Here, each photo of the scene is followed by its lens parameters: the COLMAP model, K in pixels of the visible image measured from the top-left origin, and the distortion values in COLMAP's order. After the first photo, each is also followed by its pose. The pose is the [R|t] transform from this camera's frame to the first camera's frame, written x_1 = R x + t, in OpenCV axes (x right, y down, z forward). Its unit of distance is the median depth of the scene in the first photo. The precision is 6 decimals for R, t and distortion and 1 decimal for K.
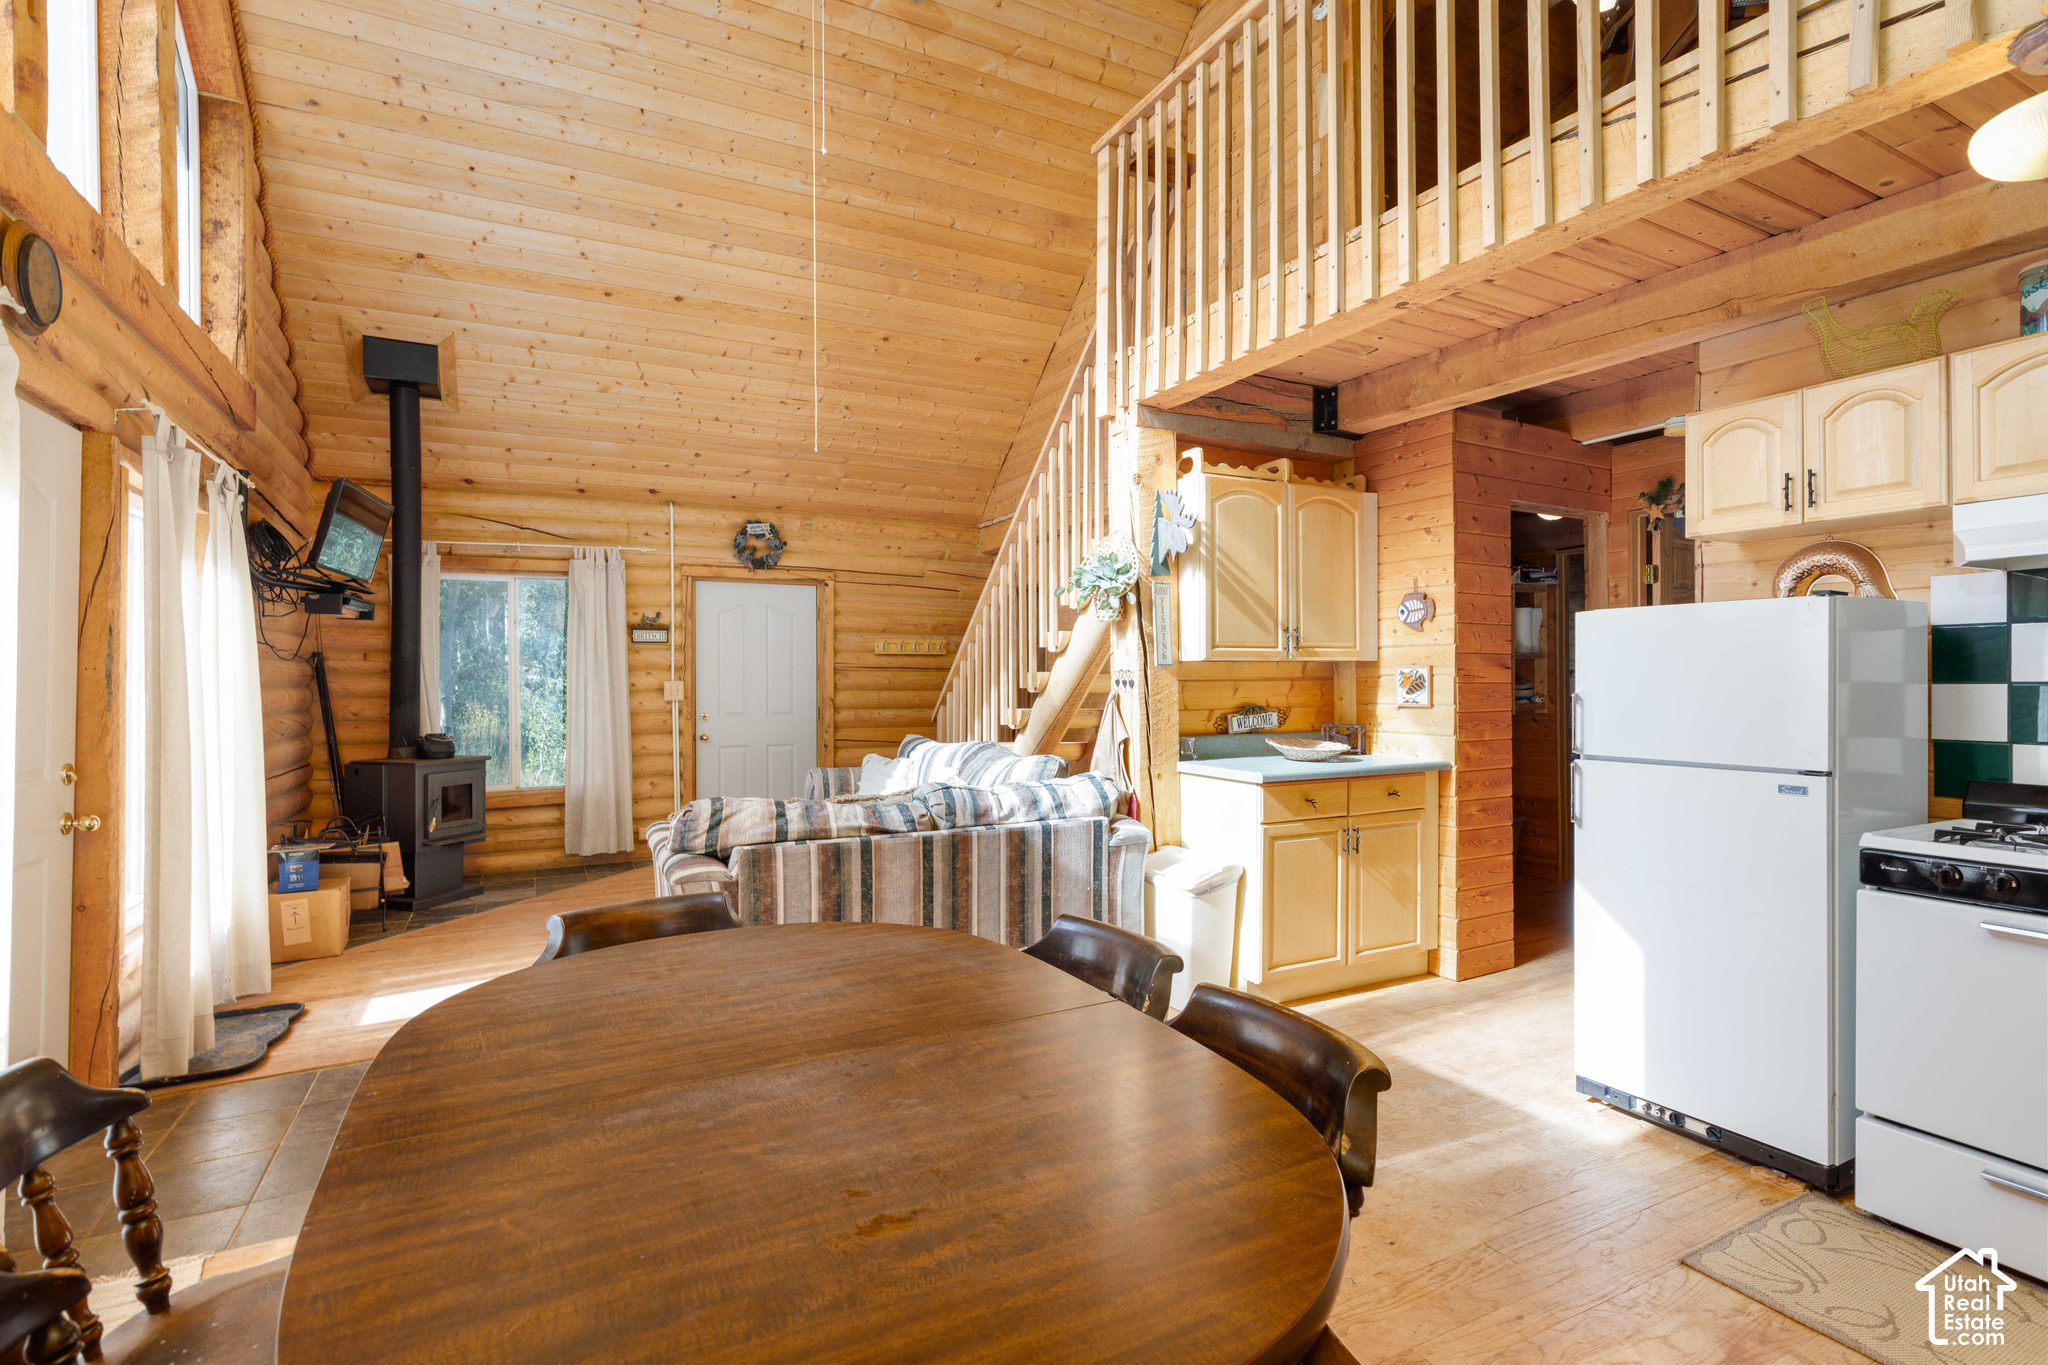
lens RADIAL K [[947.6, 0, 1024.0], [0, 947.6, 682.5], [0, 0, 1]] dist [0.000525, -0.000112]
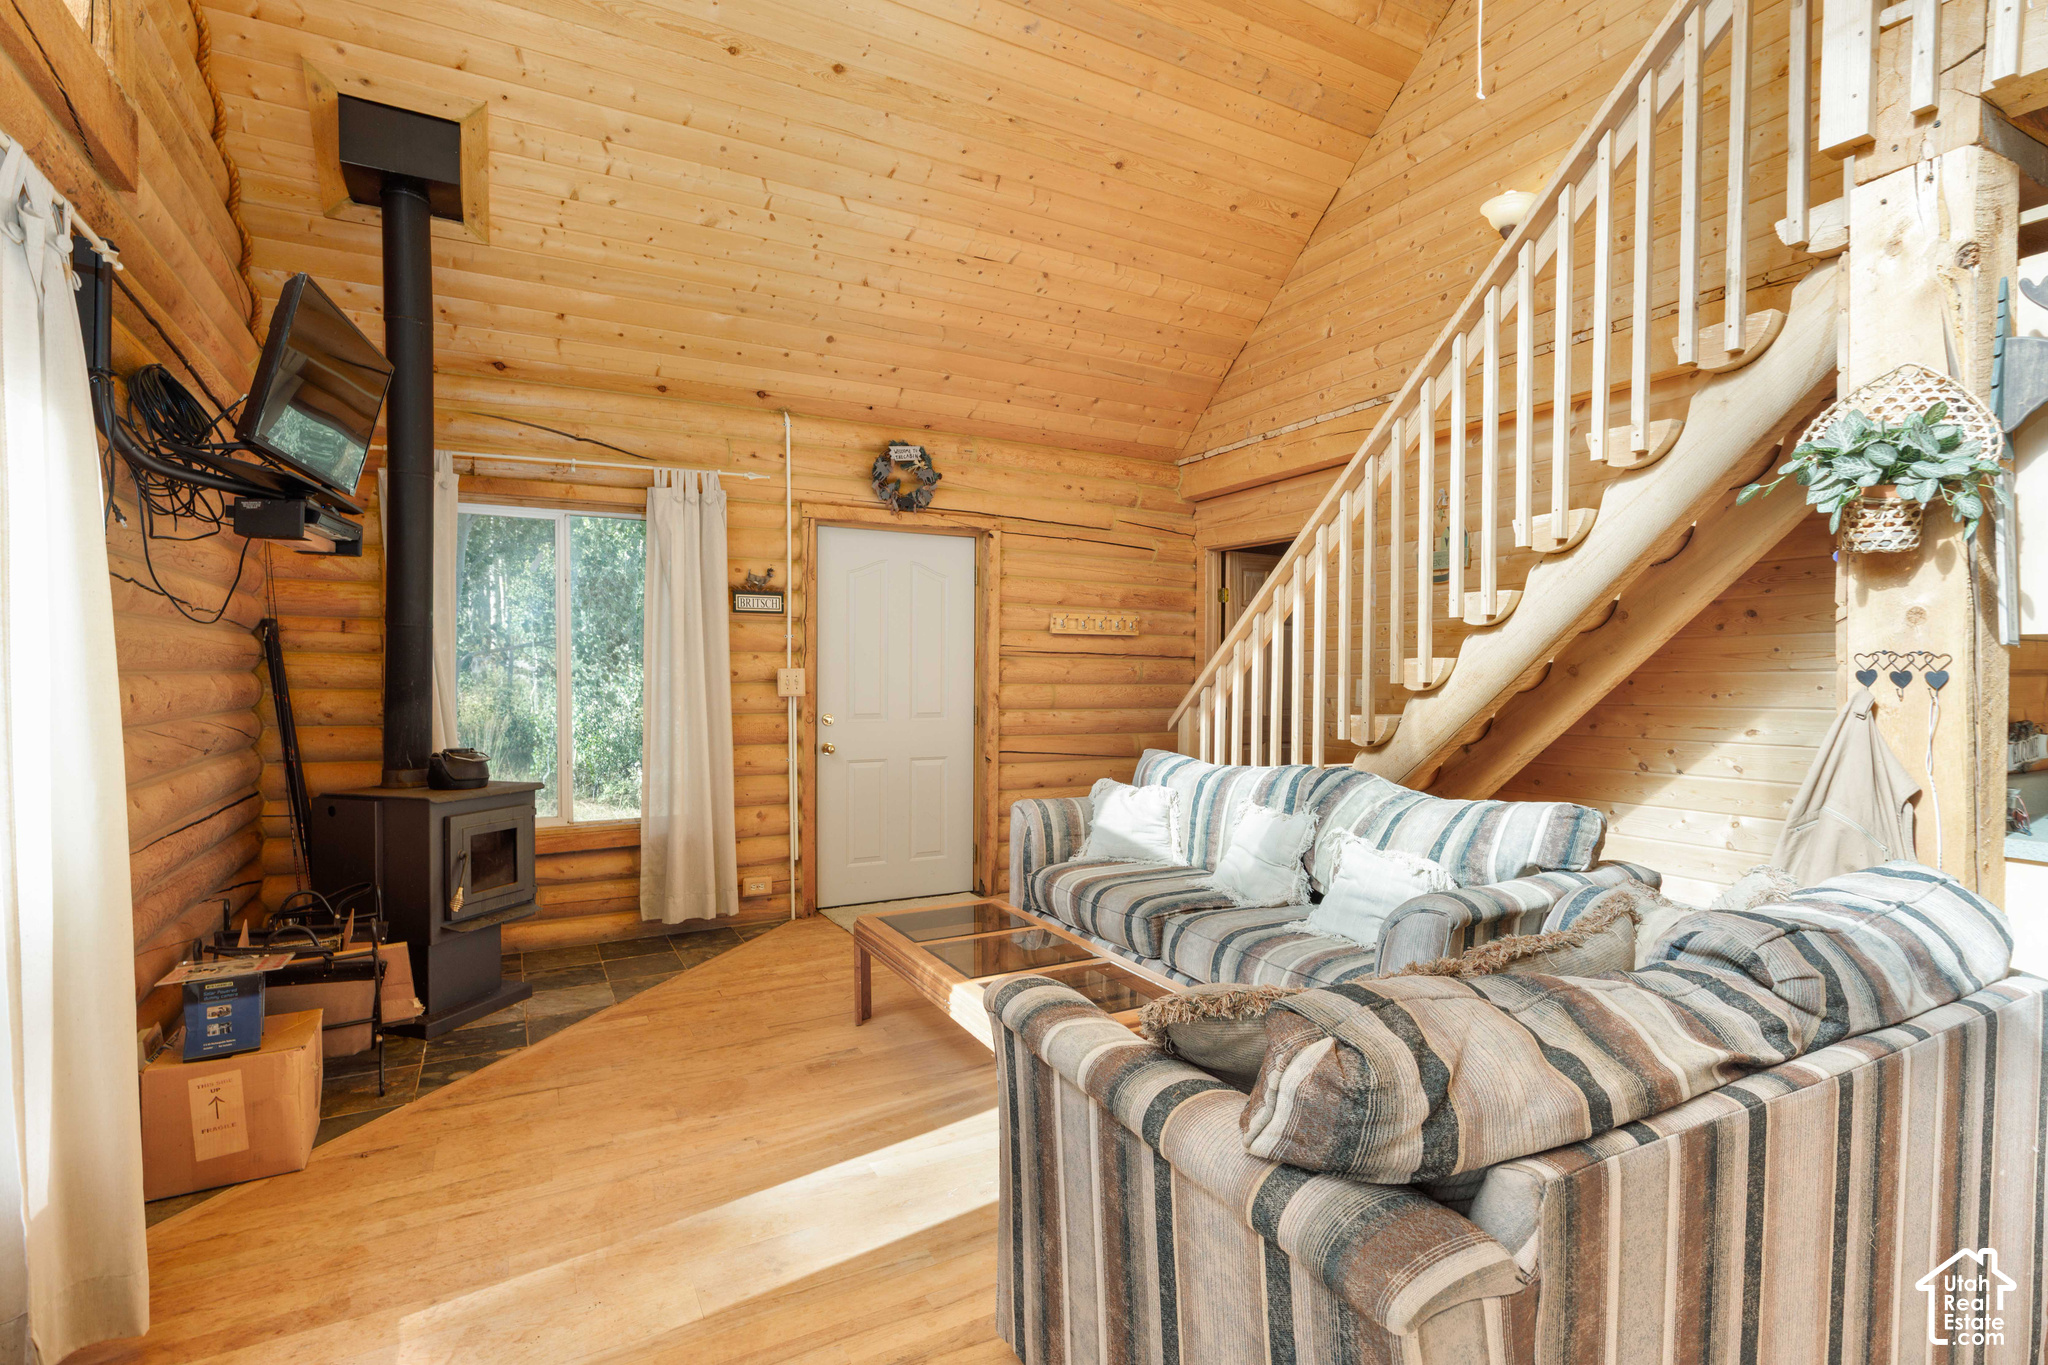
lens RADIAL K [[961.1, 0, 1029.7], [0, 961.1, 692.8], [0, 0, 1]] dist [-0.000297, 0.000650]
pose [[0.999831, 0.008119, 0.016503, -0.221386], [-0.008431, 0.999786, 0.018906, 0.001735], [-0.016346, -0.019042, 0.999685, 0.312664]]
